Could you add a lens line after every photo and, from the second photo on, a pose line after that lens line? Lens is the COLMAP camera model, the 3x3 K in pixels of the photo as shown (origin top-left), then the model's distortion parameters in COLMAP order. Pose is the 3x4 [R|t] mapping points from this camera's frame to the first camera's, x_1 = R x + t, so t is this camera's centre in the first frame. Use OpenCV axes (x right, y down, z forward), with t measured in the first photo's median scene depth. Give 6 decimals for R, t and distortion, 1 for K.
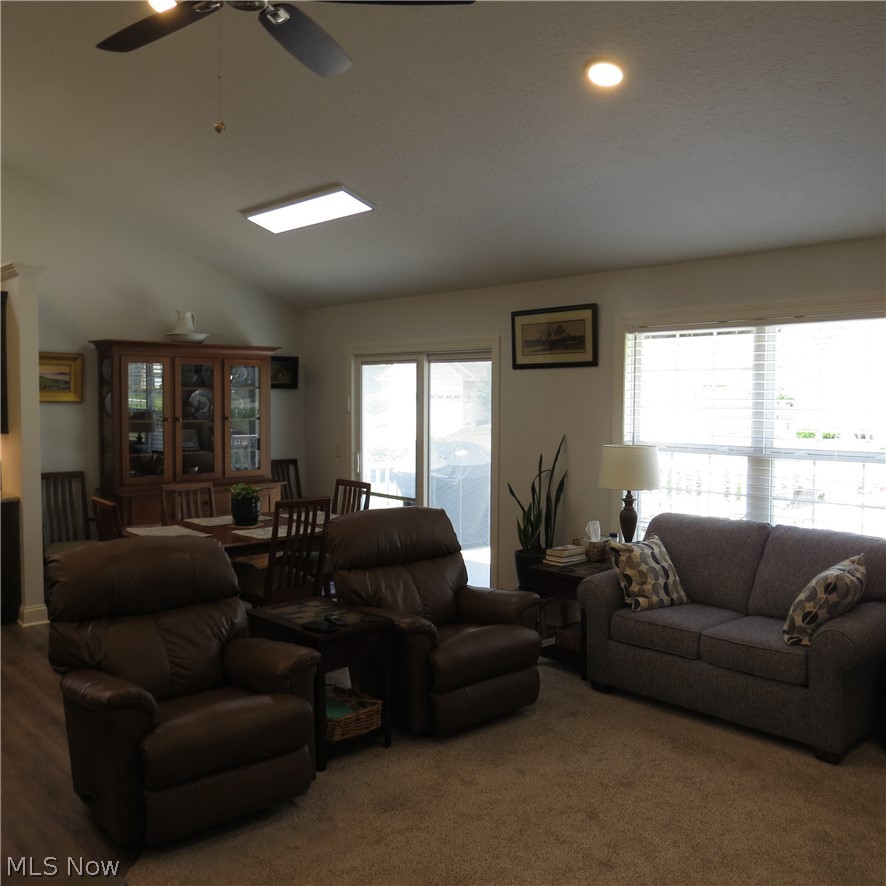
lens RADIAL K [[841.0, 0, 445.7], [0, 841.0, 448.2], [0, 0, 1]] dist [-0.022532, 0.000000]
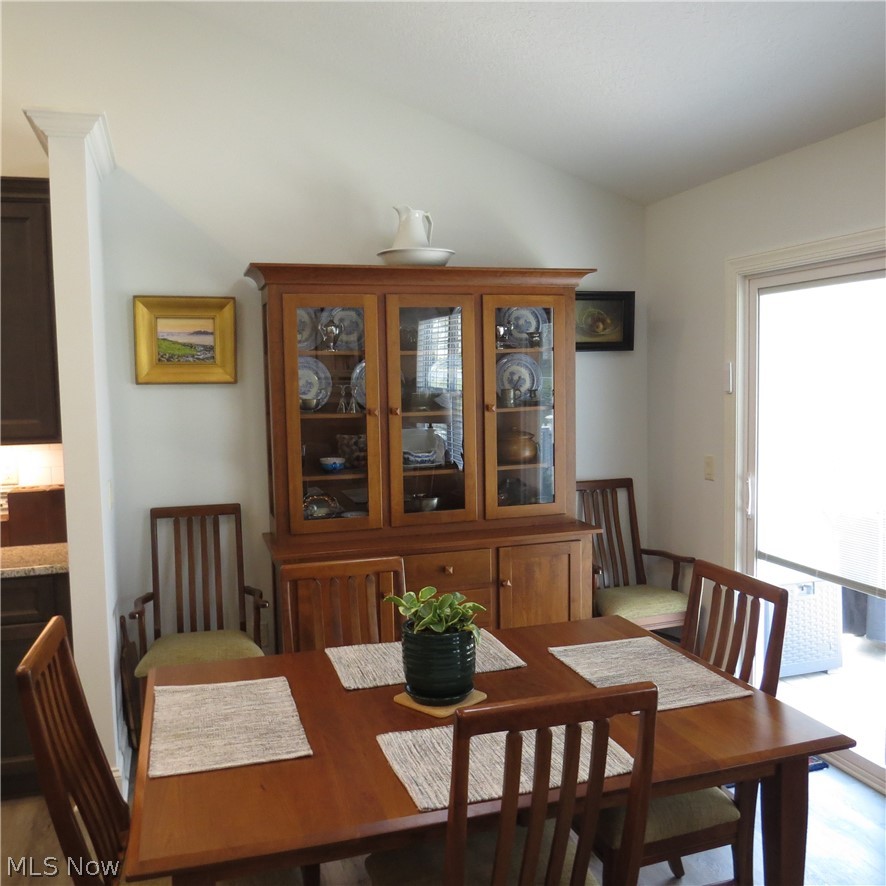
lens RADIAL K [[841.0, 0, 441.8], [0, 841.0, 441.6], [0, 0, 1]] dist [-0.022532, 0.000000]
pose [[0.900205, 0.012381, -0.435290, -0.056420], [-0.003032, 0.999750, 0.022165, -0.026020], [0.435456, -0.018633, 0.900017, 0.510175]]
